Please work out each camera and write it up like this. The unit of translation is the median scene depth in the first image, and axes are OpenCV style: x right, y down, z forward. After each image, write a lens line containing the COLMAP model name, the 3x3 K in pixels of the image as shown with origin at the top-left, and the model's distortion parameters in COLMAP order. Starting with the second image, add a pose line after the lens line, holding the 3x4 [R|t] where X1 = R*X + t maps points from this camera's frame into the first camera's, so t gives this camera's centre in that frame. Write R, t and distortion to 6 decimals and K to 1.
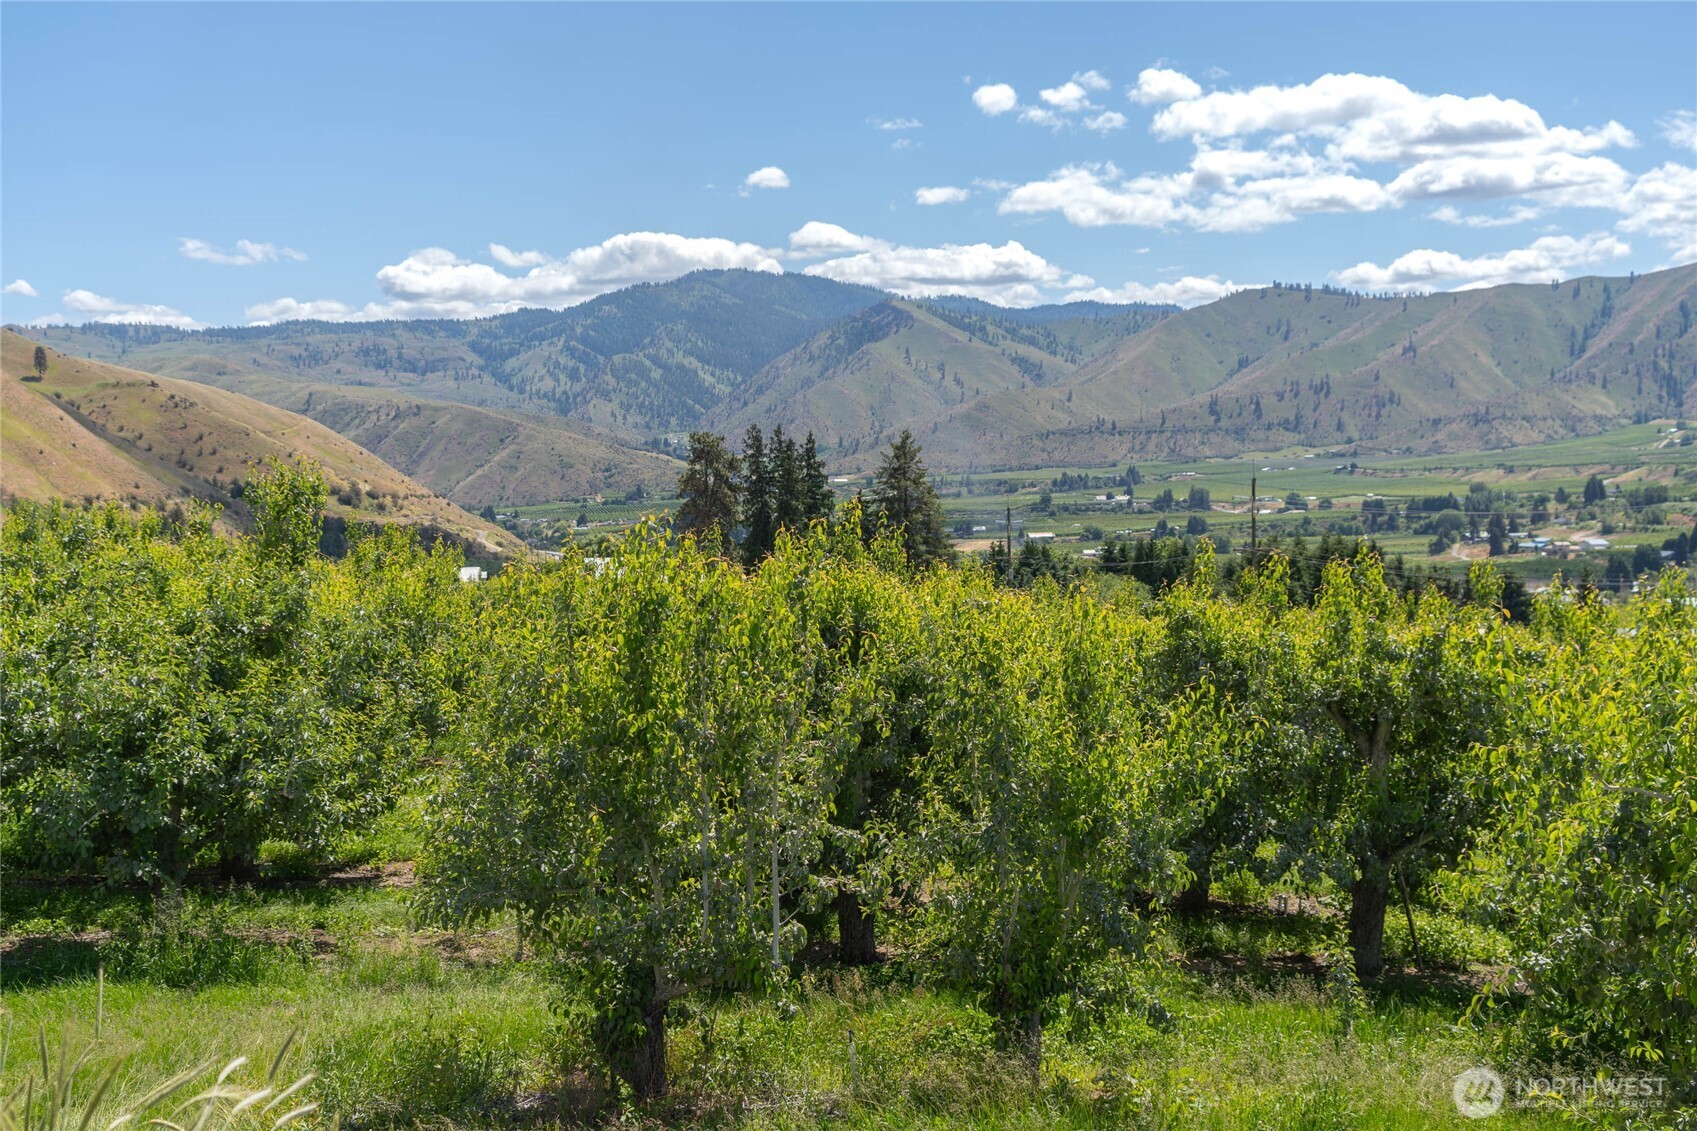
lens RADIAL K [[1802.7, 0, 815.9], [0, 1802.7, 552.1], [0, 0, 1]] dist [0.014922, 0.000000]
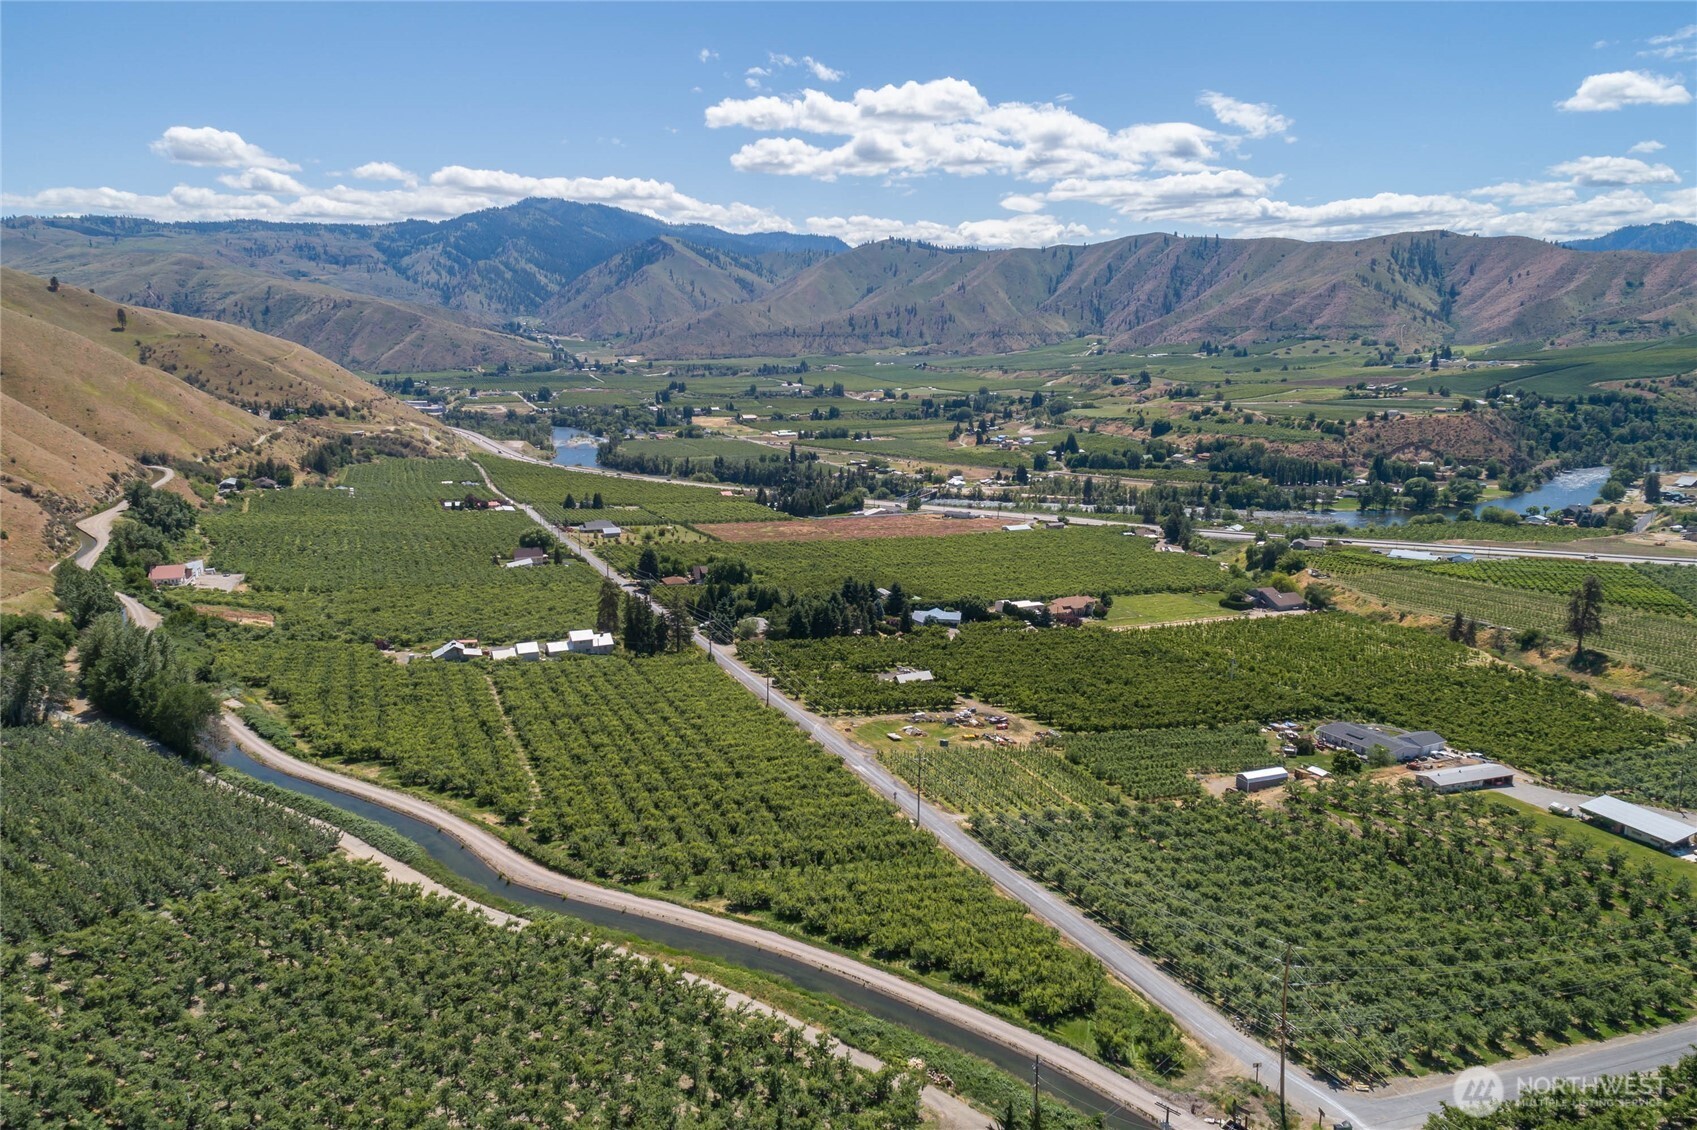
lens RADIAL K [[1088.1, 0, 842.5], [0, 1088.1, 573.1], [0, 0, 1]] dist [0.176892, -0.160548]
pose [[0.979566, -0.018910, 0.200233, -0.003367], [-0.017289, 0.983967, 0.177508, -0.028774], [-0.200380, -0.177342, 0.963534, -0.056544]]
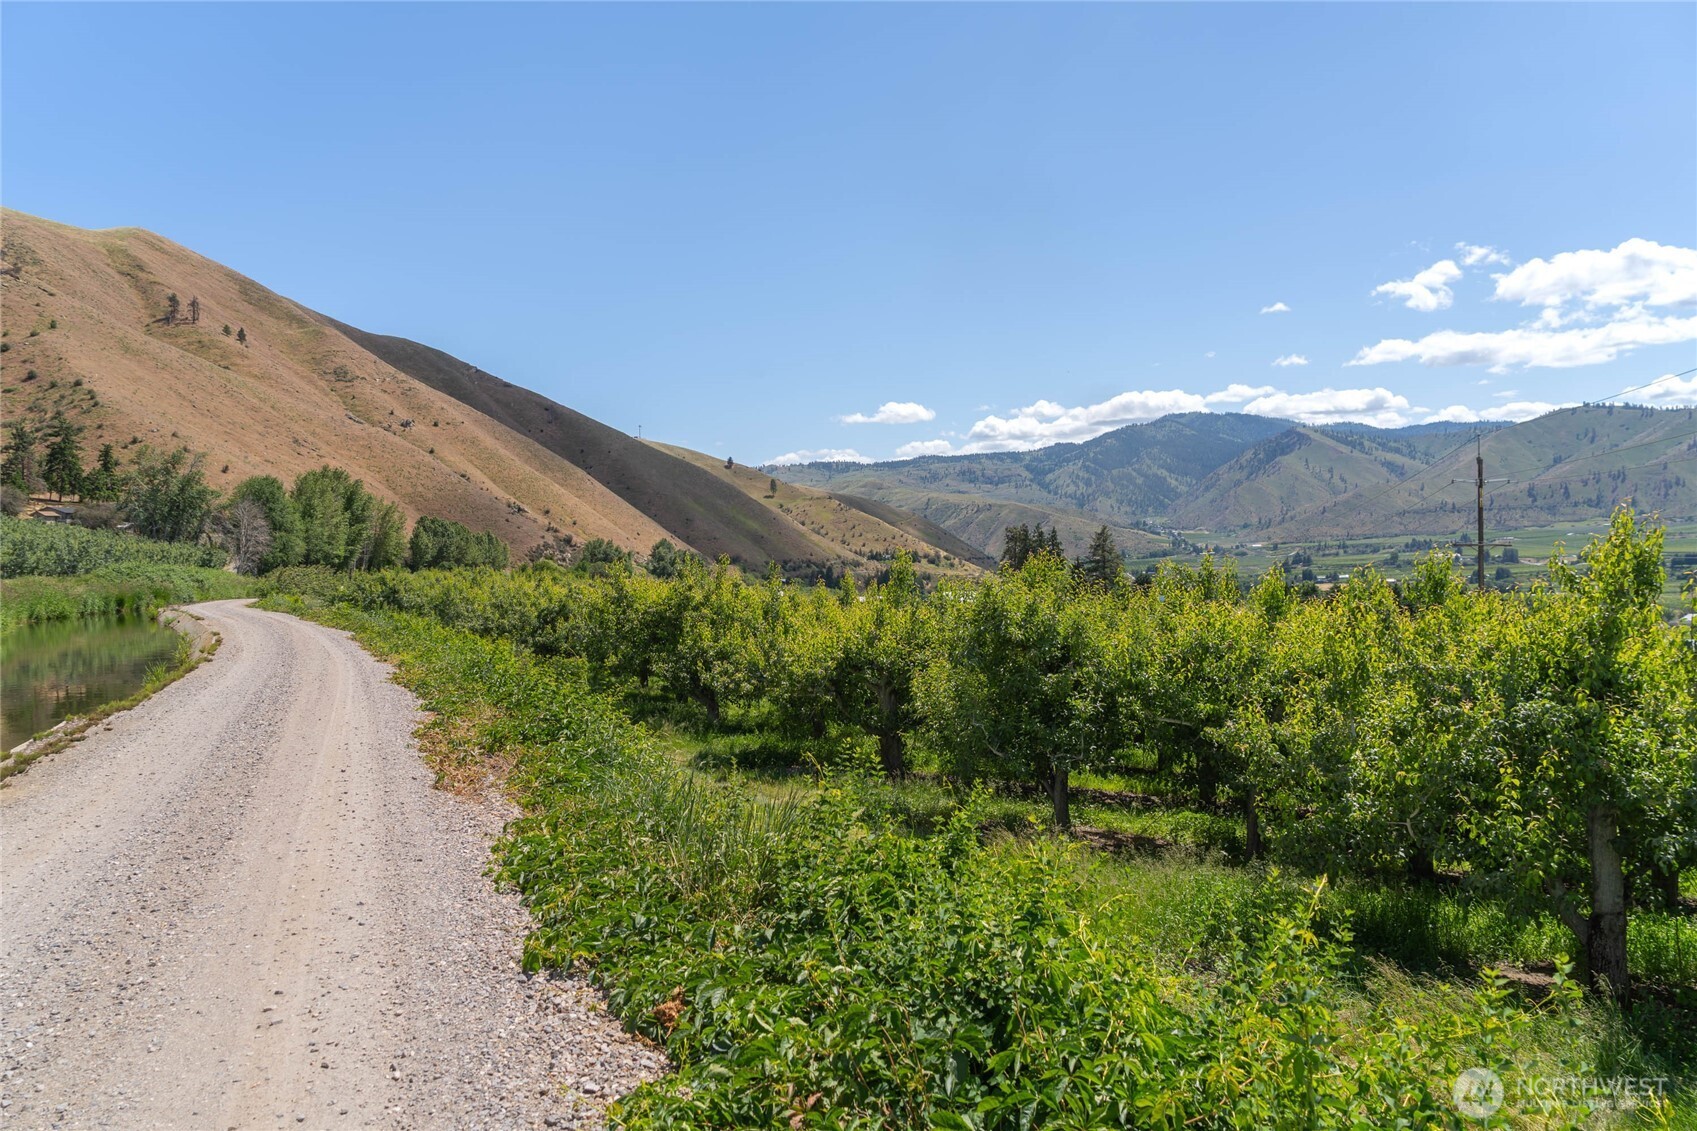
lens RADIAL K [[1109.9, 0, 852.2], [0, 1109.9, 570.4], [0, 0, 1]] dist [-0.026139, 0.016138]
pose [[0.939135, -0.005063, -0.343510, 0.012858], [-0.001614, 0.999815, -0.019148, 0.000199], [0.343544, 0.018537, 0.938954, -0.011022]]
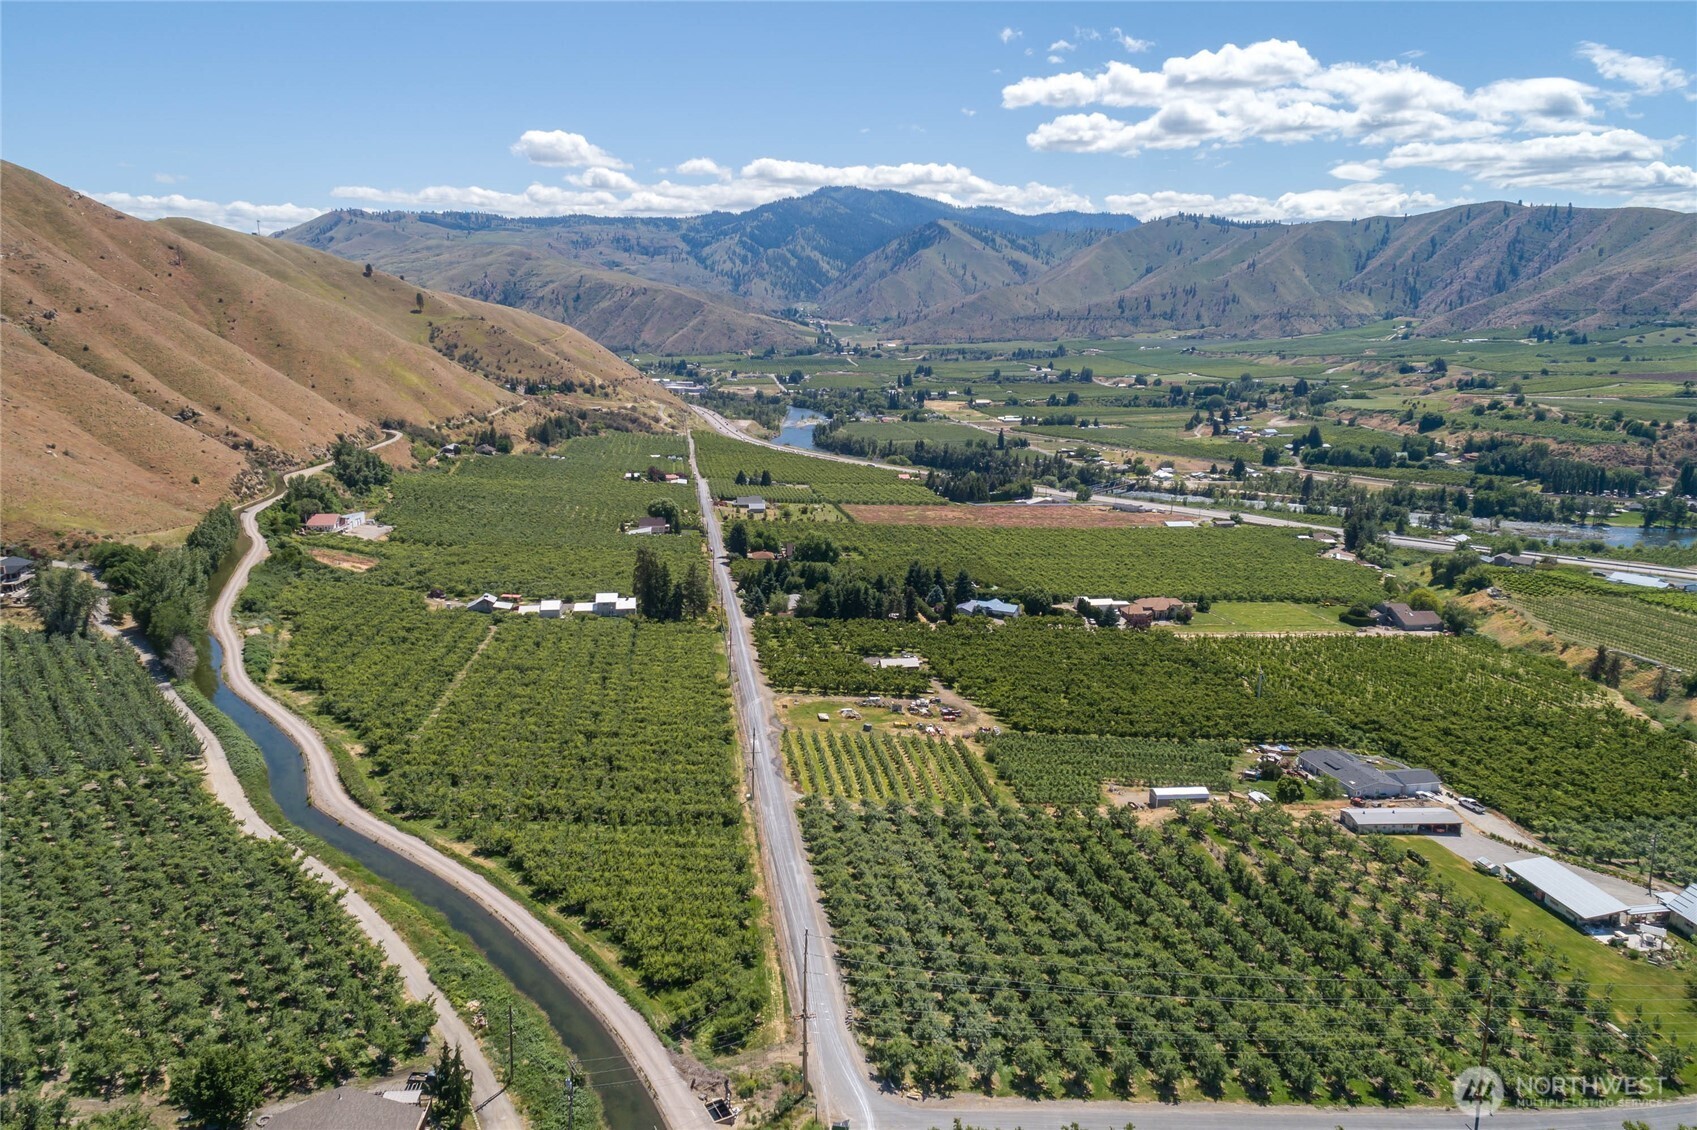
lens RADIAL K [[1088.1, 0, 851.3], [0, 1088.1, 583.6], [0, 0, 1]] dist [0.176892, -0.160548]
pose [[0.998163, 0.043653, -0.042018, 0.027079], [-0.034135, 0.978107, 0.205282, -0.029014], [0.050060, -0.203471, 0.977800, -0.059021]]
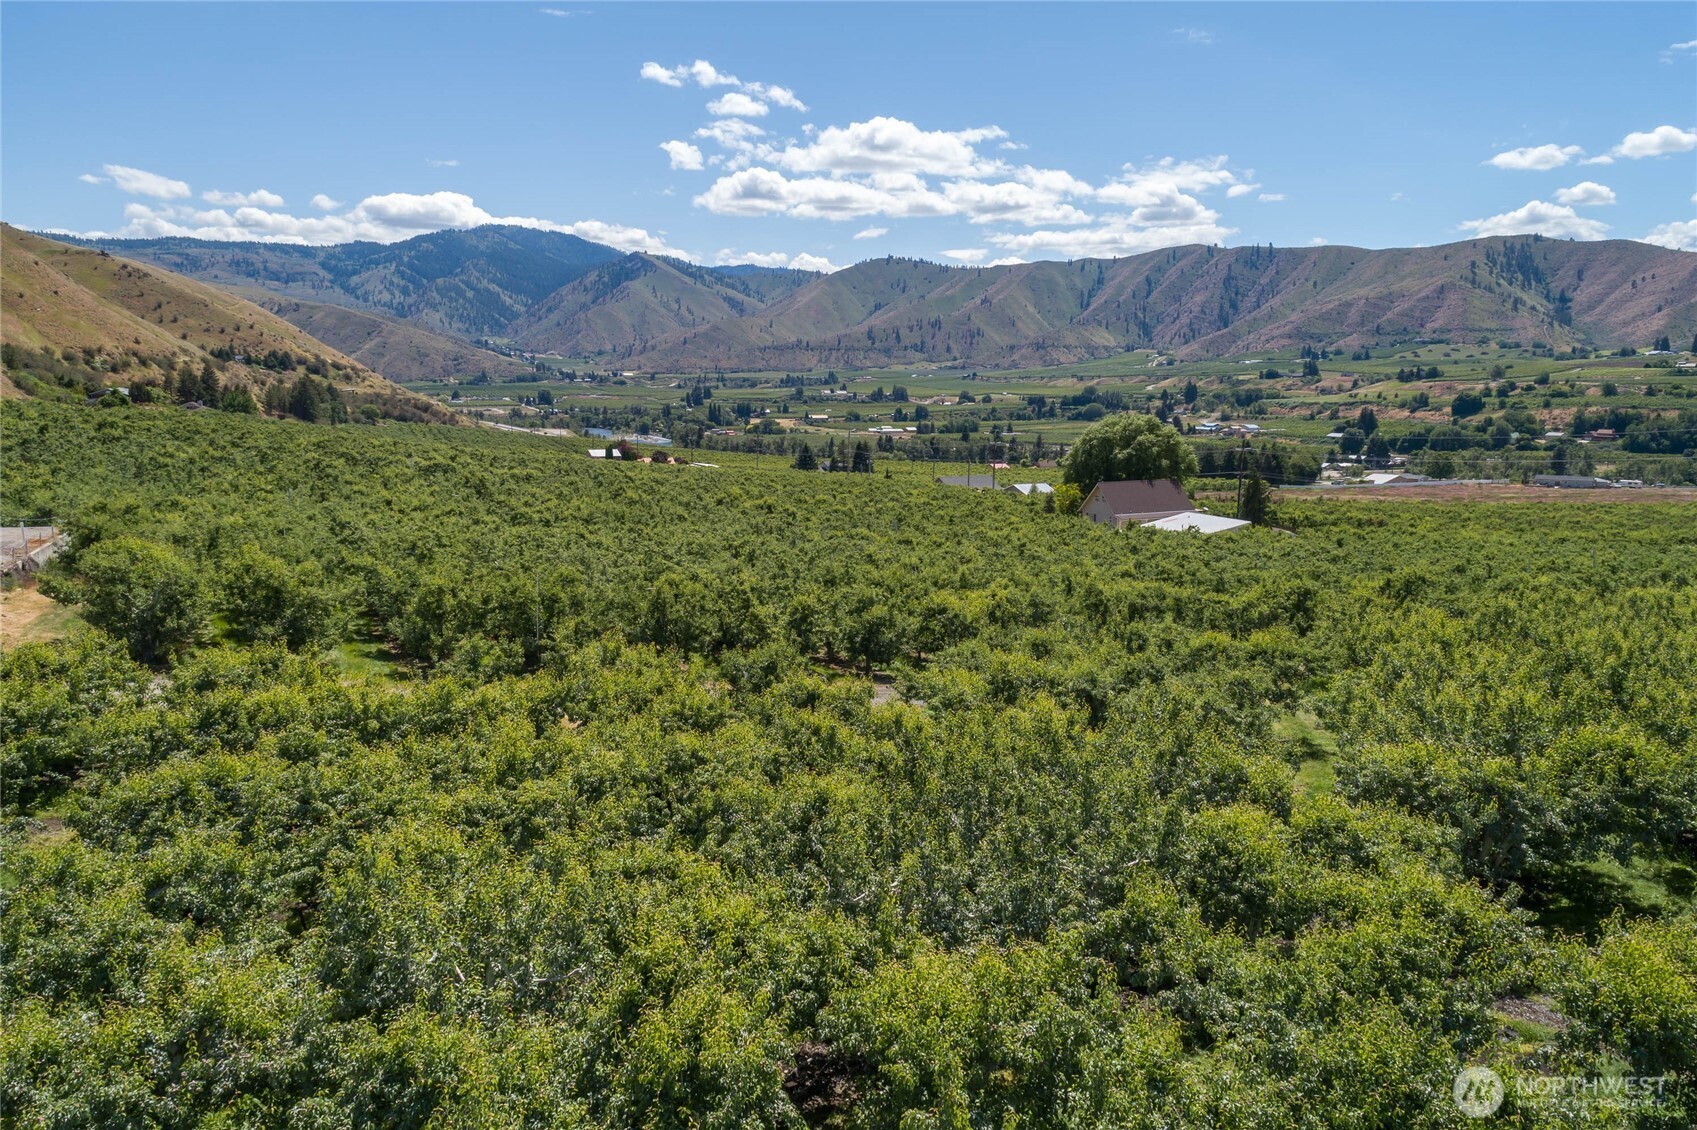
lens RADIAL K [[1088.1, 0, 818.2], [0, 1088.1, 547.5], [0, 0, 1]] dist [0.176892, -0.160548]
pose [[0.971125, -0.008789, 0.238408, -0.045974], [-0.017684, 0.993920, 0.108677, -0.000236], [-0.237914, -0.109755, 0.965065, 0.089530]]
